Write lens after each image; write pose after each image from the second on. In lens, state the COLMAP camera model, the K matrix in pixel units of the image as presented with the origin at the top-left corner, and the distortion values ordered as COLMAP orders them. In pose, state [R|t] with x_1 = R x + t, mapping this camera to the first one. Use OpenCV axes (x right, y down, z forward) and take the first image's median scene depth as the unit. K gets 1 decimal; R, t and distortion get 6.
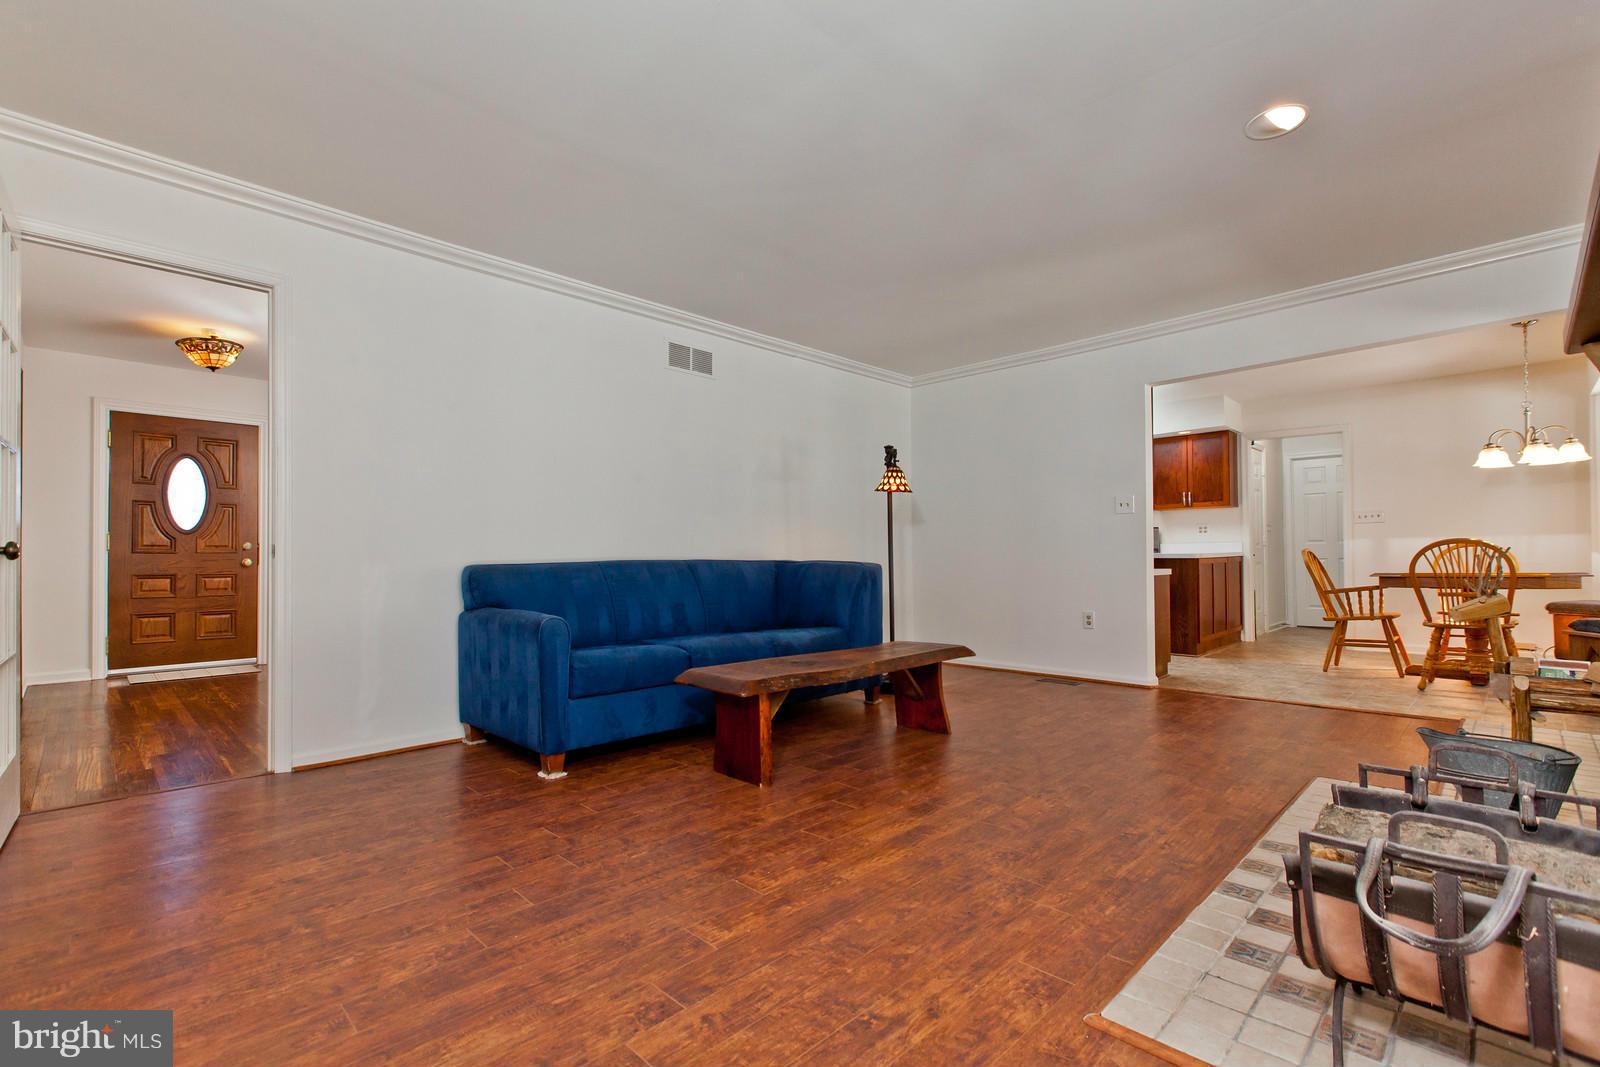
lens RADIAL K [[709.9, 0, 804.6], [0, 709.9, 531.3], [0, 0, 1]] dist [0.000531, -0.000038]
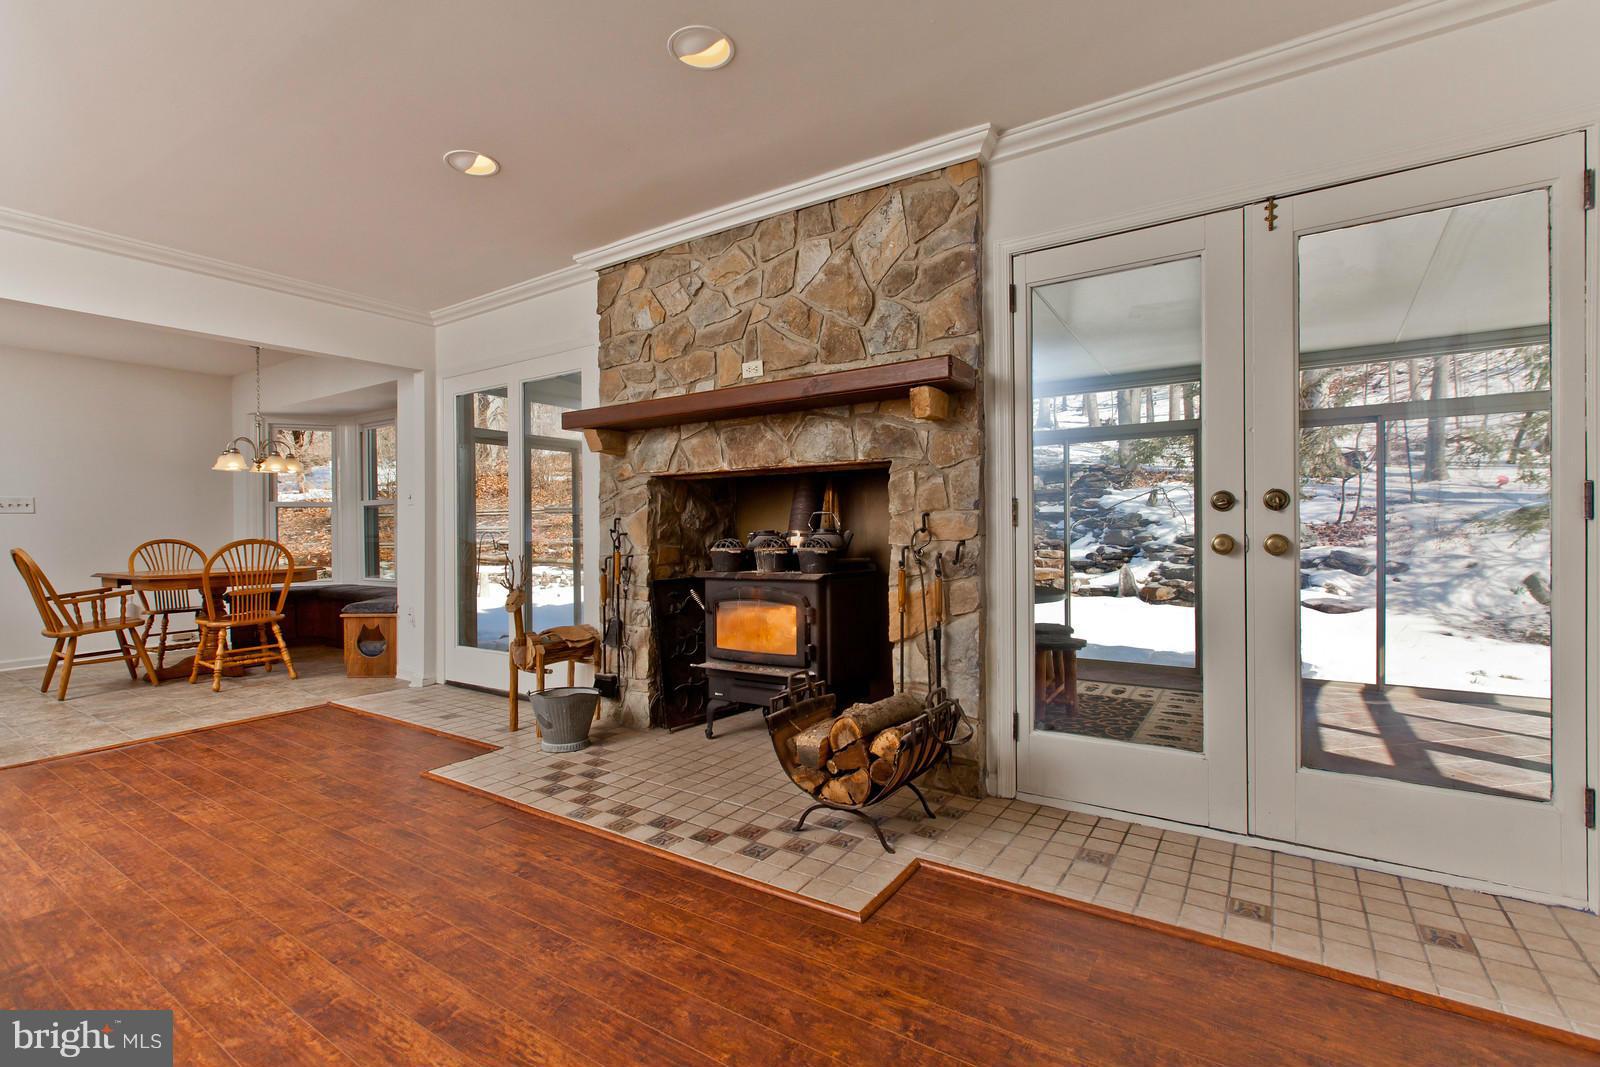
lens RADIAL K [[709.9, 0, 804.6], [0, 709.9, 531.3], [0, 0, 1]] dist [0.000531, -0.000038]
pose [[-0.191117, 0.005539, 0.981552, -1.710995], [-0.029665, 0.999495, -0.011416, -0.083209], [-0.981119, -0.031300, -0.190856, 2.551645]]
